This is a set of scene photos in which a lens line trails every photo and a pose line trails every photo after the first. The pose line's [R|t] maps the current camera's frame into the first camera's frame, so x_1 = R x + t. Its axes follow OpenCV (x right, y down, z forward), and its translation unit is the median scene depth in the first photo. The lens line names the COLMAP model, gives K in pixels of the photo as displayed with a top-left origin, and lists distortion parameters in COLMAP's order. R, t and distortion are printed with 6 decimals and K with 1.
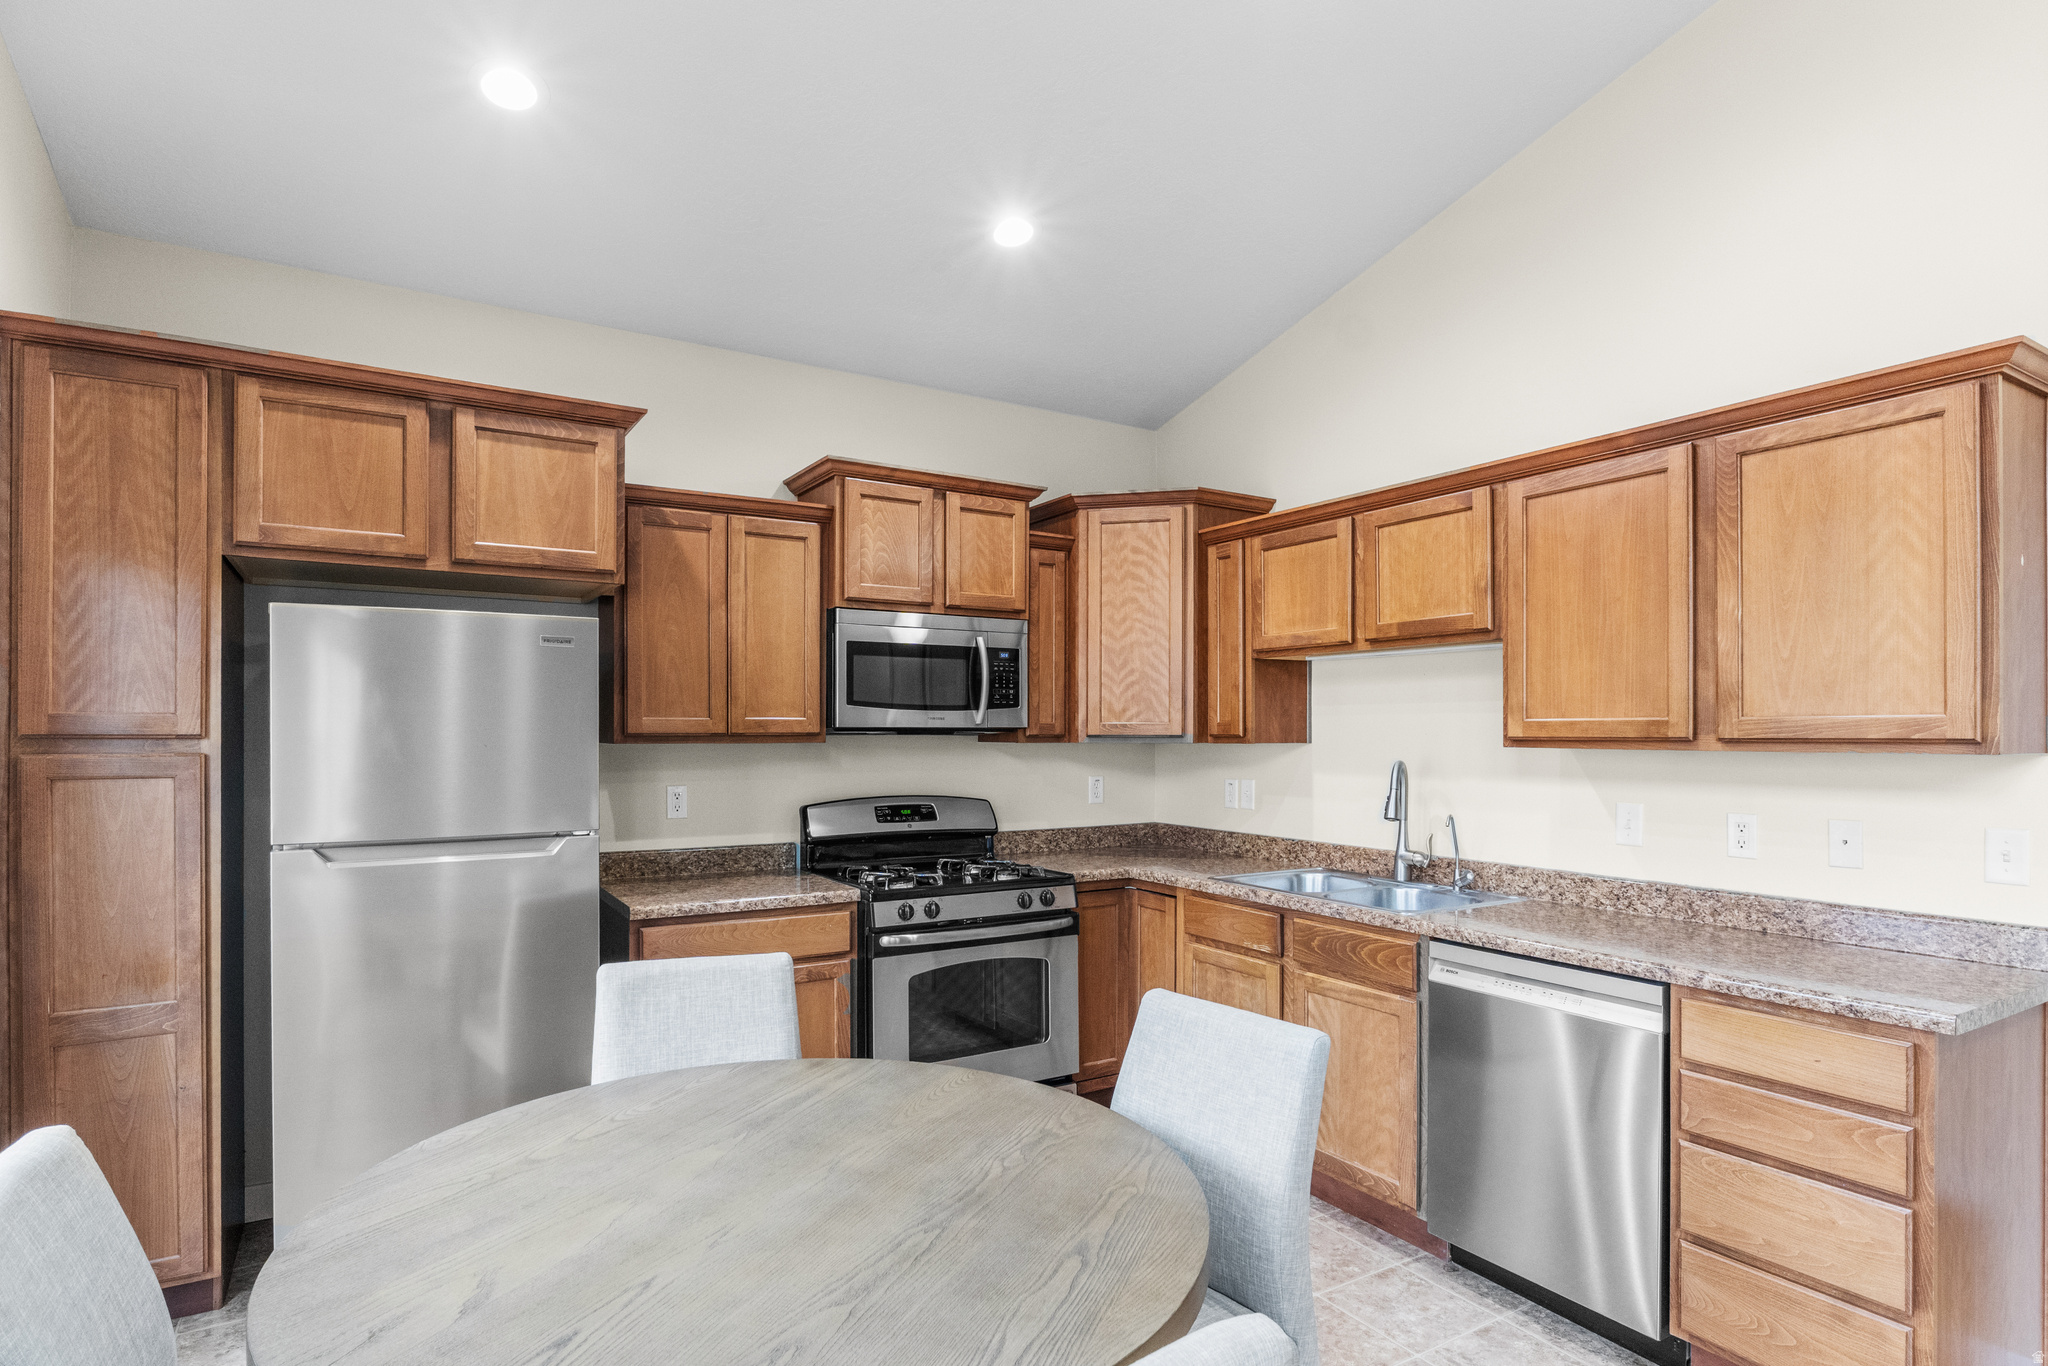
lens RADIAL K [[1075.1, 0, 1020.6], [0, 1075.1, 727.8], [0, 0, 1]] dist [-0.003472, -0.000895]
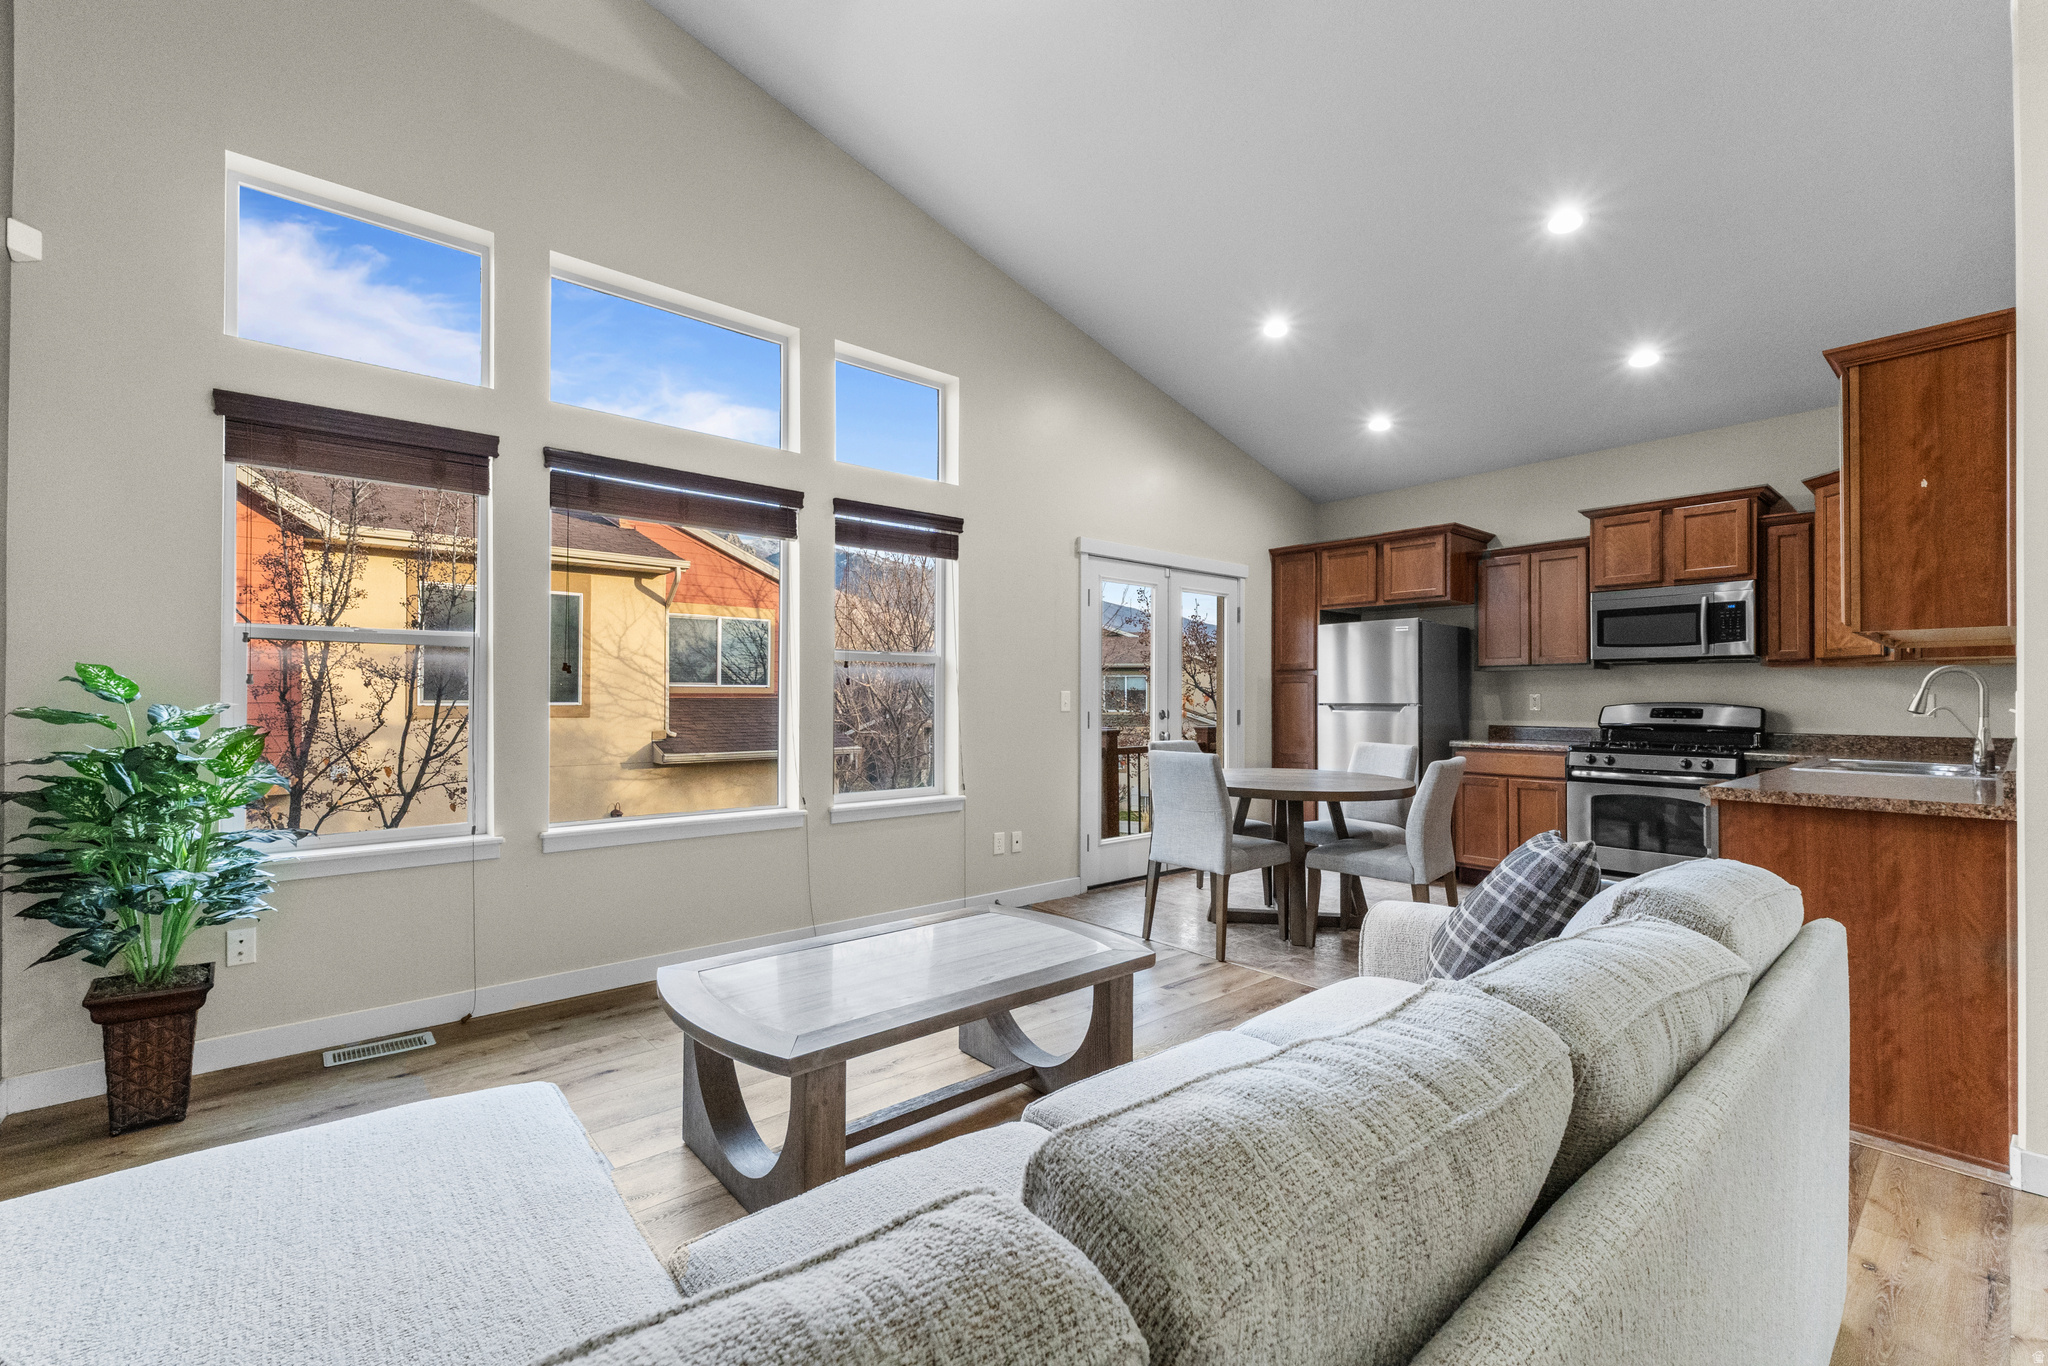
lens RADIAL K [[856.5, 0, 1021.5], [0, 856.5, 694.7], [0, 0, 1]] dist [0.000263, 0.000186]
pose [[0.157557, -0.006341, -0.987490, 1.174391], [-0.002865, 0.999972, -0.006878, 0.076099], [0.987506, 0.003913, 0.157534, -0.172868]]
